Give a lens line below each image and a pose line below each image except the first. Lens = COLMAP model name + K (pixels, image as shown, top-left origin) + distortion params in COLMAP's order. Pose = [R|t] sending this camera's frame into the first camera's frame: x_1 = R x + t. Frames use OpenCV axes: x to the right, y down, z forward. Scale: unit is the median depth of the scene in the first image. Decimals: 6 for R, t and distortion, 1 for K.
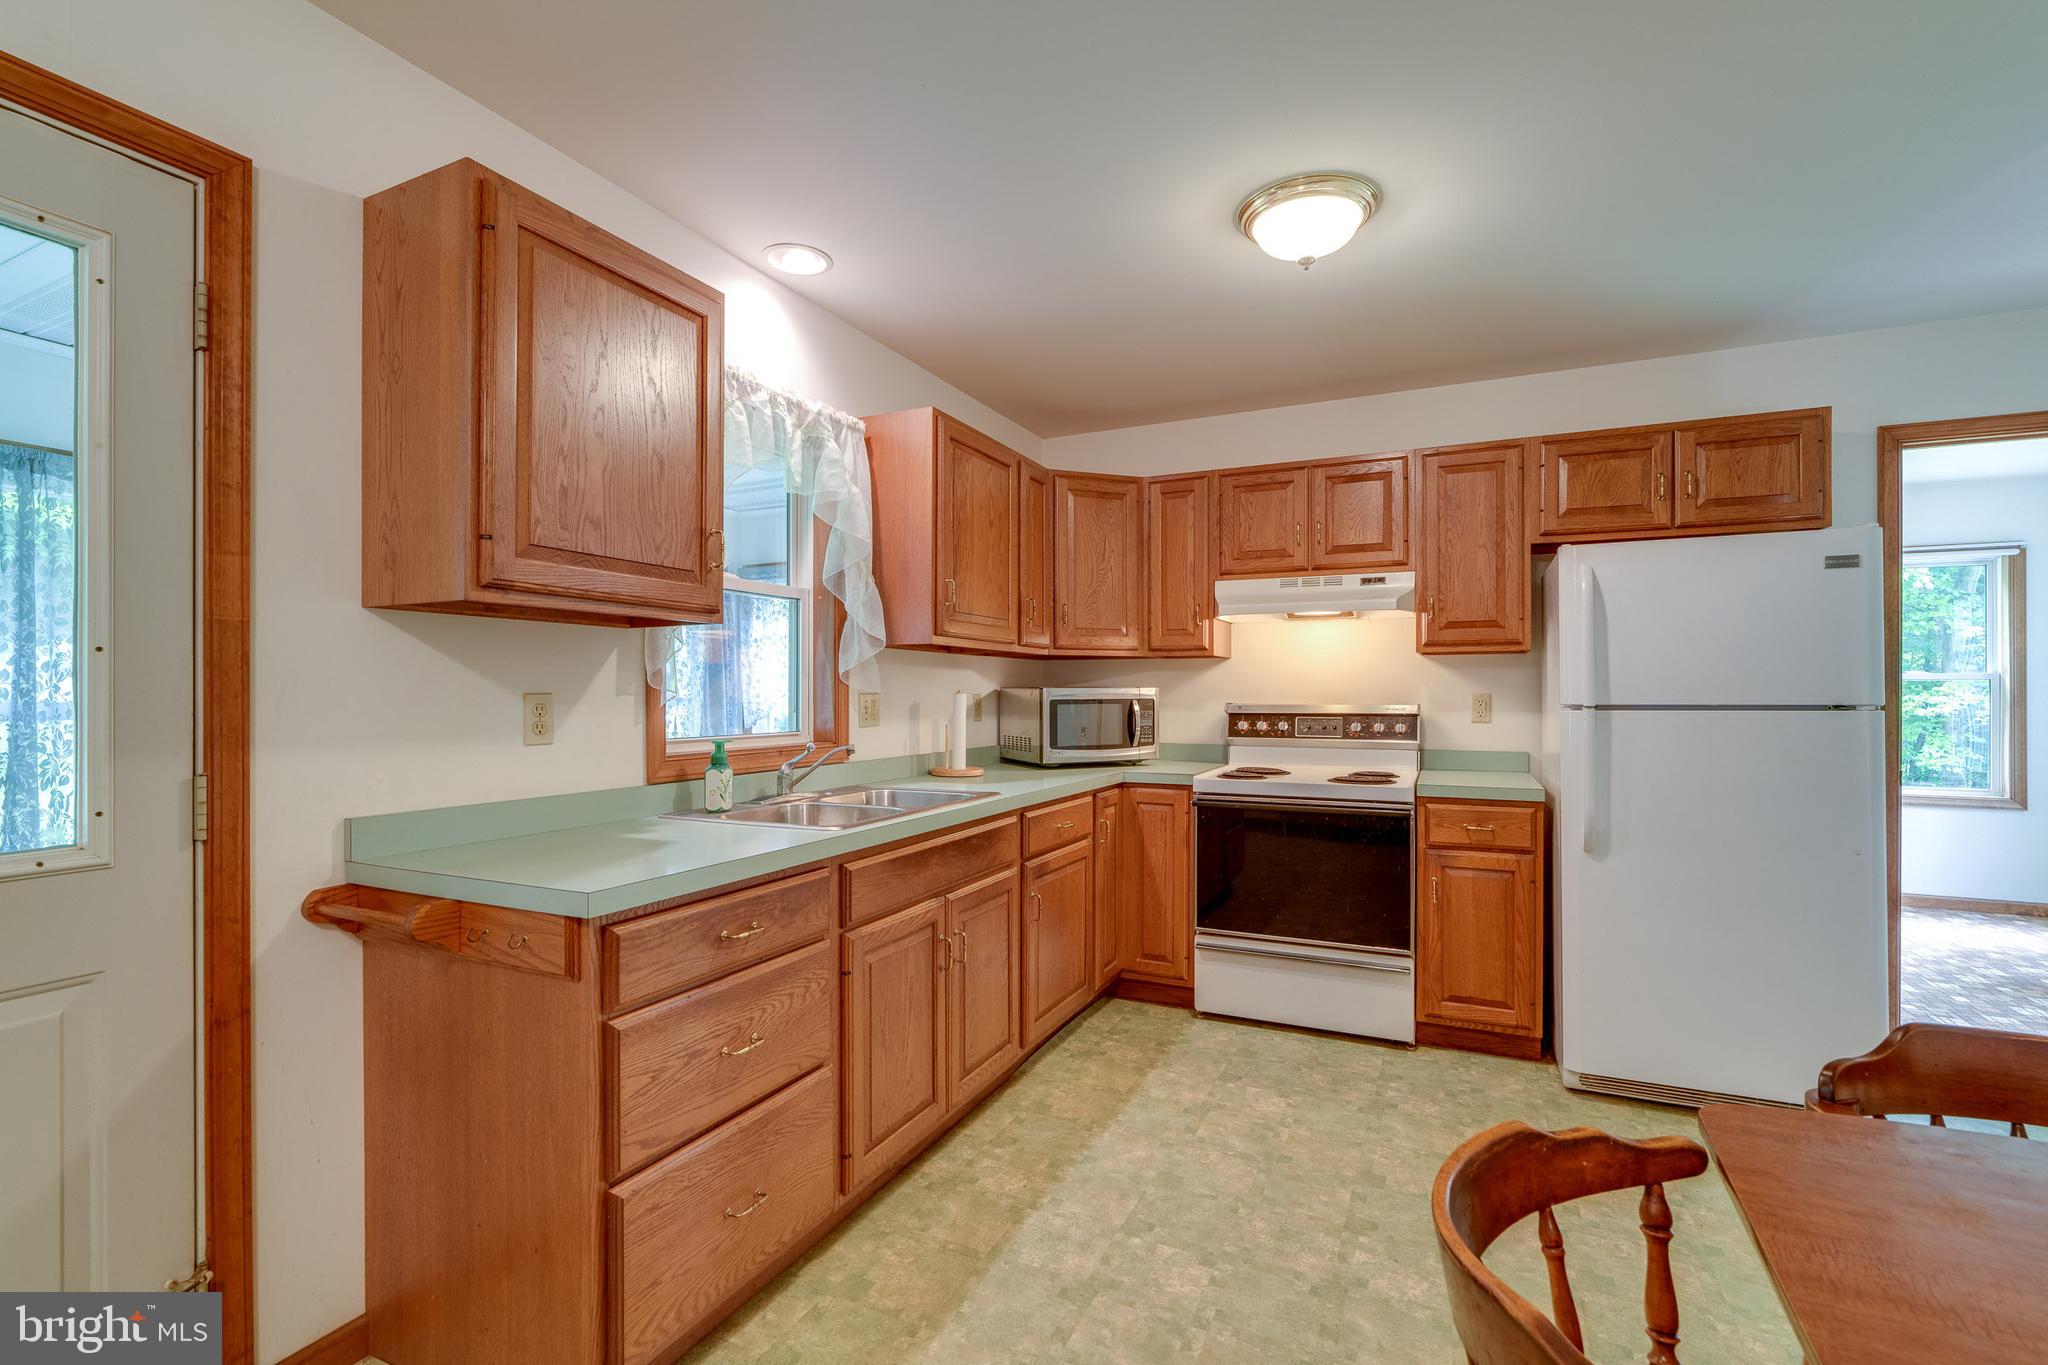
lens RADIAL K [[923.3, 0, 1027.7], [0, 923.3, 685.8], [0, 0, 1]] dist [-0.002335, -0.000087]
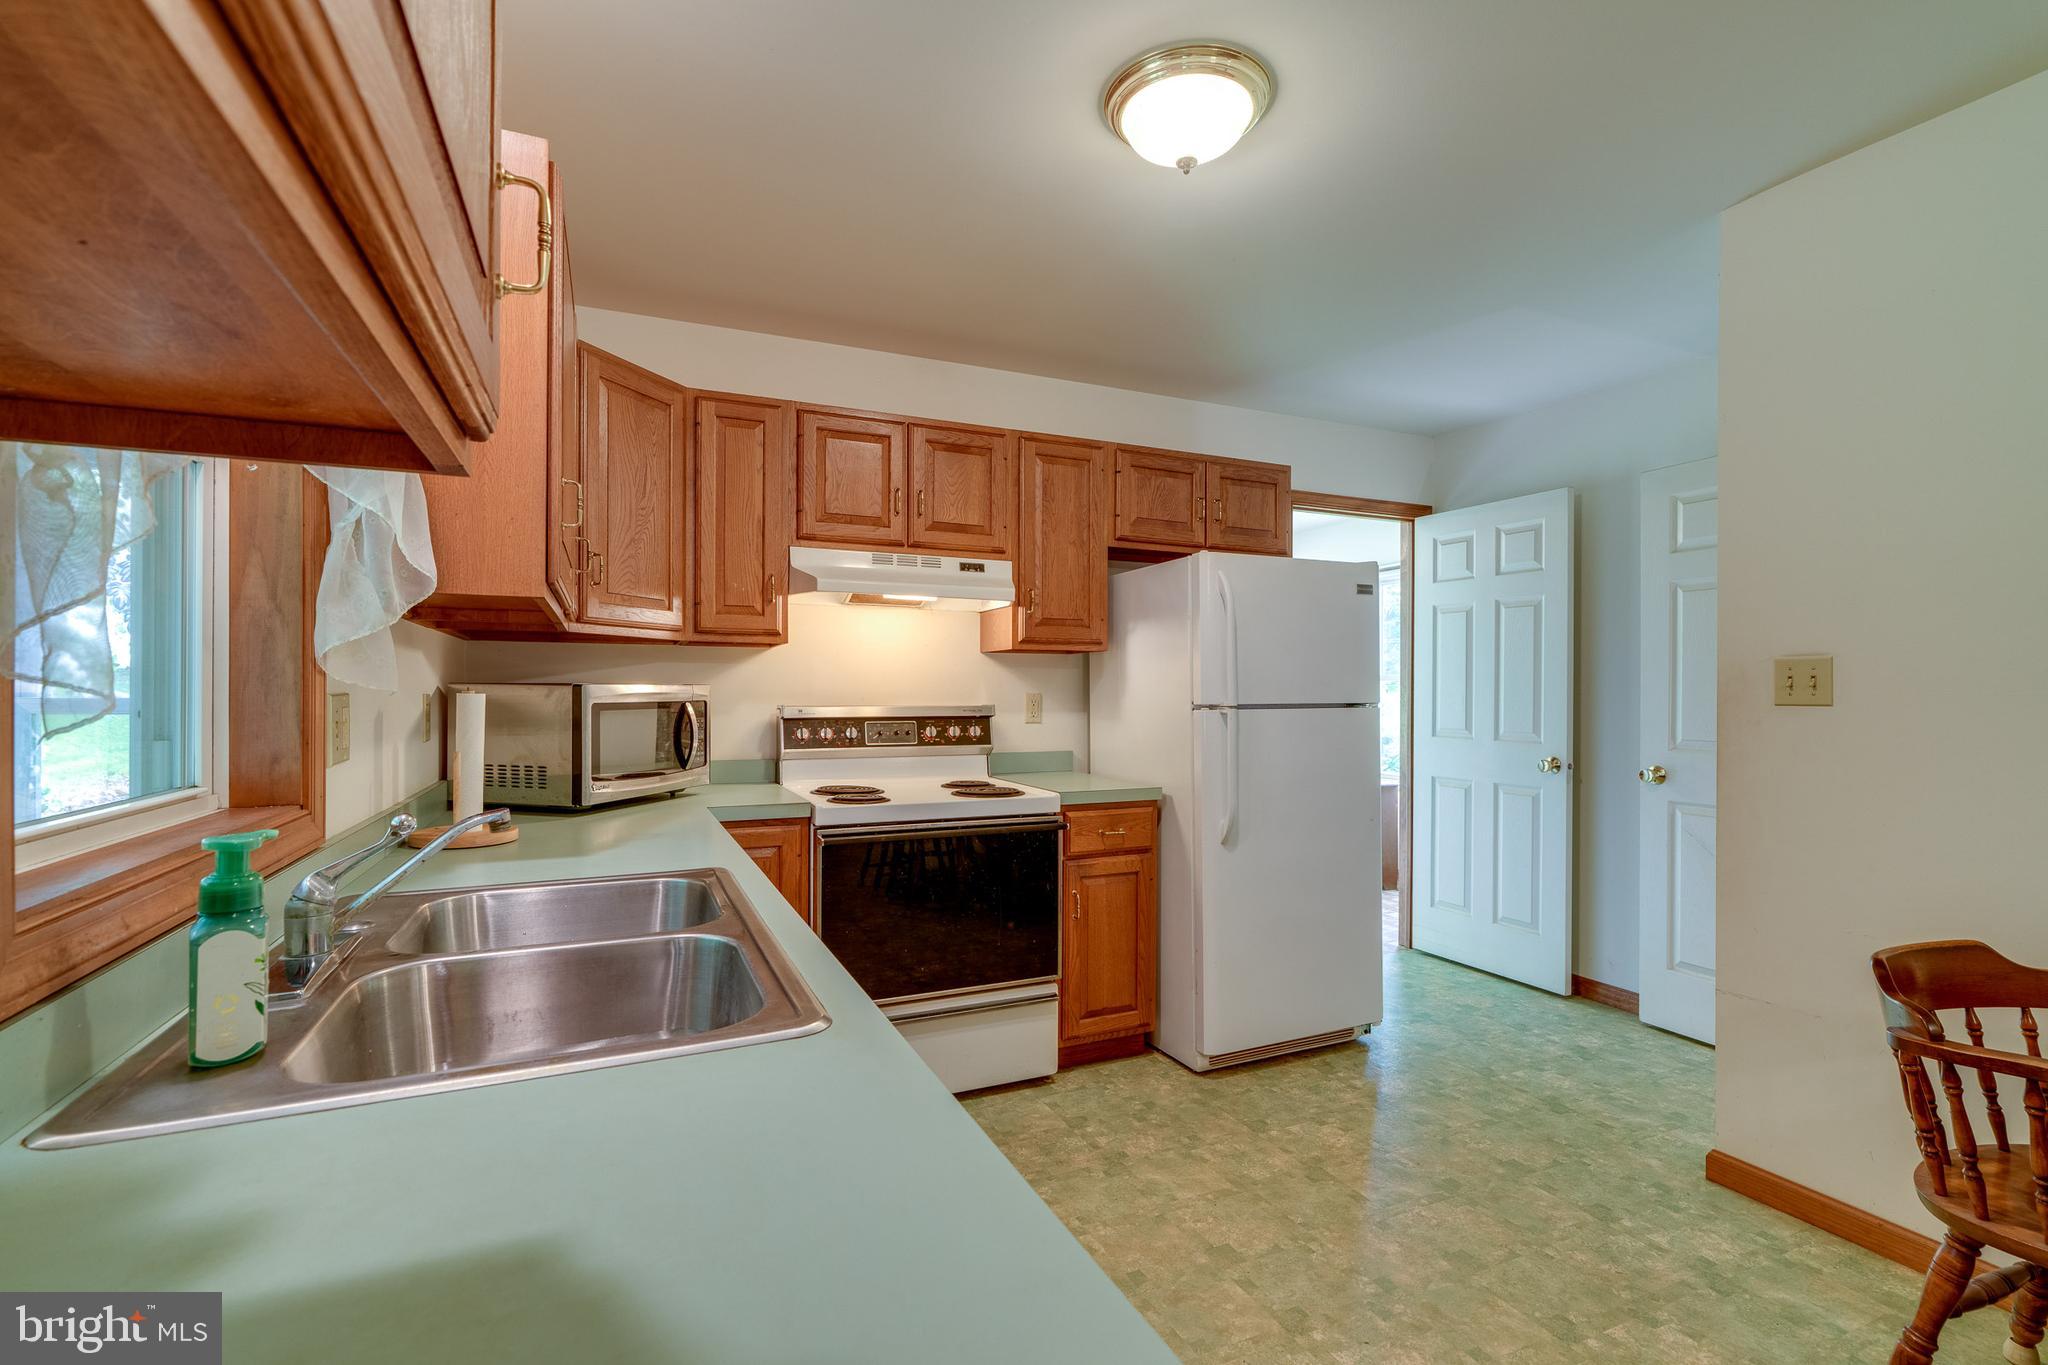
lens RADIAL K [[917.1, 0, 1019.7], [0, 917.1, 690.0], [0, 0, 1]] dist [-0.001760, -0.000097]
pose [[0.648459, 0.004724, 0.761235, -0.305744], [-0.008455, 0.999964, 0.000996, 0.004234], [-0.761203, -0.007082, 0.648475, 0.442577]]
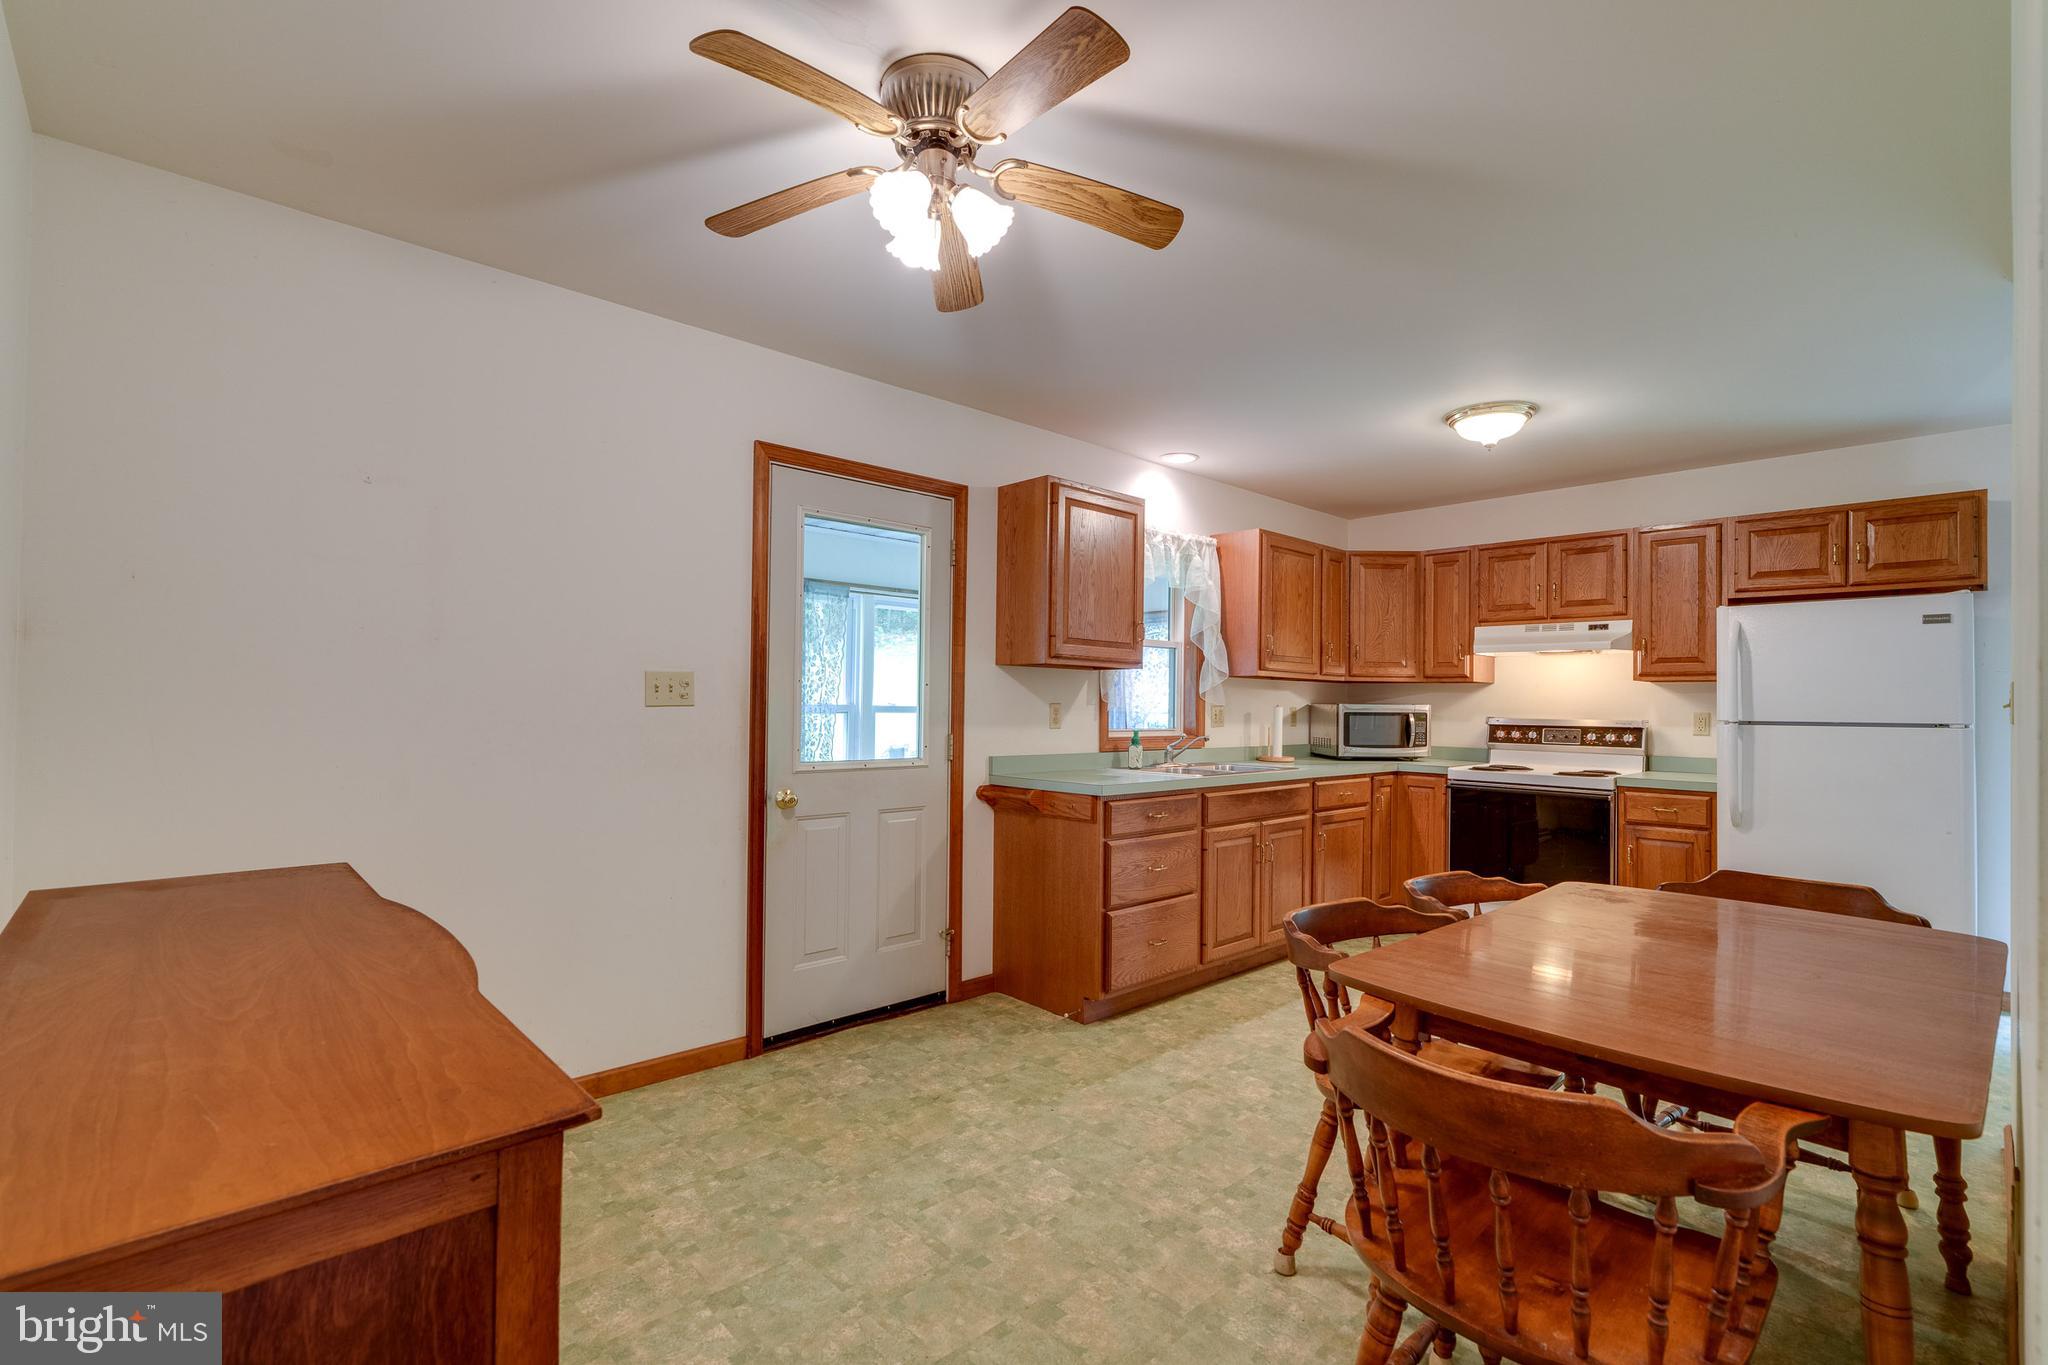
lens RADIAL K [[935.8, 0, 1015.9], [0, 935.8, 691.9], [0, 0, 1]] dist [-0.000809, 0.000001]
pose [[0.928310, 0.007890, -0.371722, 0.107935], [-0.010975, 0.999921, -0.006185, -0.002277], [0.371644, 0.009821, 0.928323, -0.646411]]
